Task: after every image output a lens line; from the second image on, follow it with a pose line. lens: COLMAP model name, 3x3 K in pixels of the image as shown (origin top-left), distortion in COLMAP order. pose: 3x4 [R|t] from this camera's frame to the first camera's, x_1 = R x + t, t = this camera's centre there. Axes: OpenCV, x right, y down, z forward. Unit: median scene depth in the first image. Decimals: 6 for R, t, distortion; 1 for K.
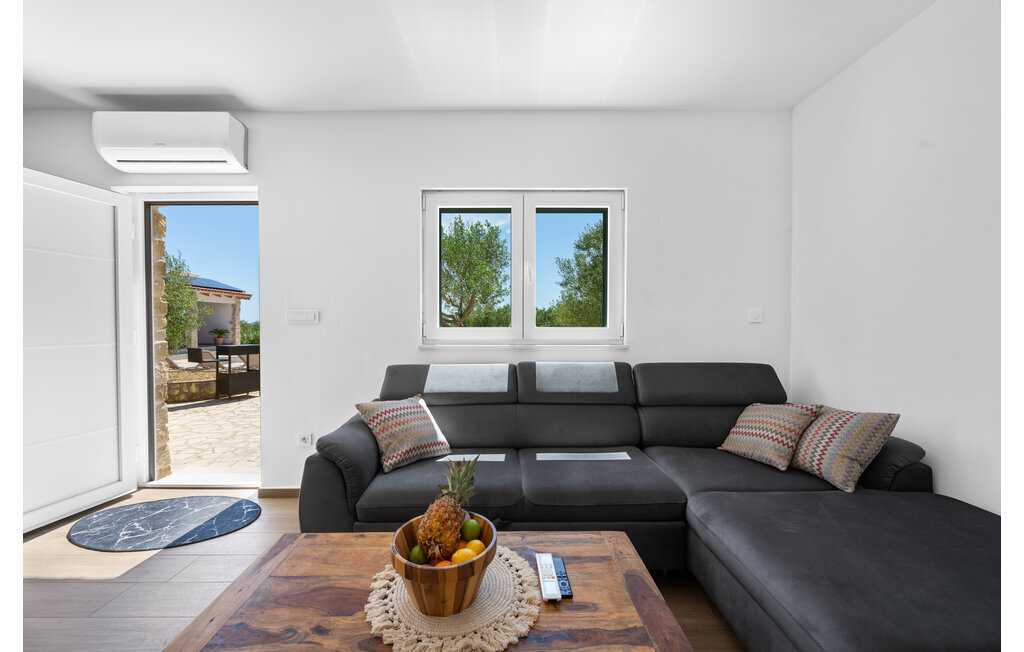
lens RADIAL K [[385.7, 0, 512.7], [0, 385.7, 327.8], [0, 0, 1]] dist [-0.001104, -0.000110]
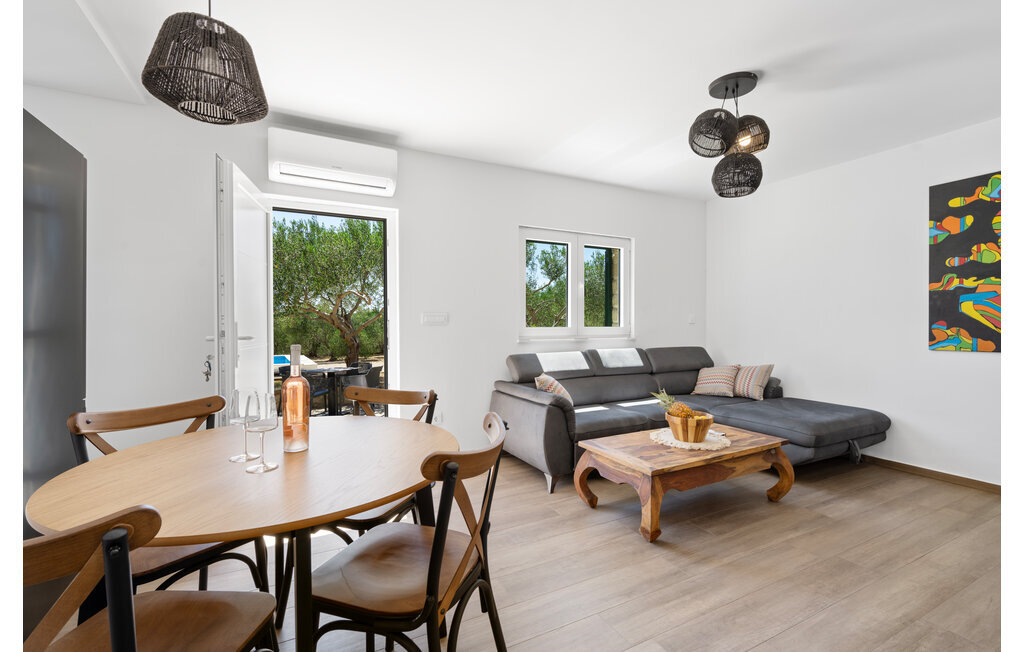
lens RADIAL K [[439.5, 0, 512.0], [0, 439.5, 326.0], [0, 0, 1]] dist [0.000410, -0.000034]
pose [[0.886684, -0.003094, 0.462365, -1.128663], [0.007100, 0.999951, -0.006924, 0.006408], [-0.462321, 0.009422, 0.886663, -0.416551]]
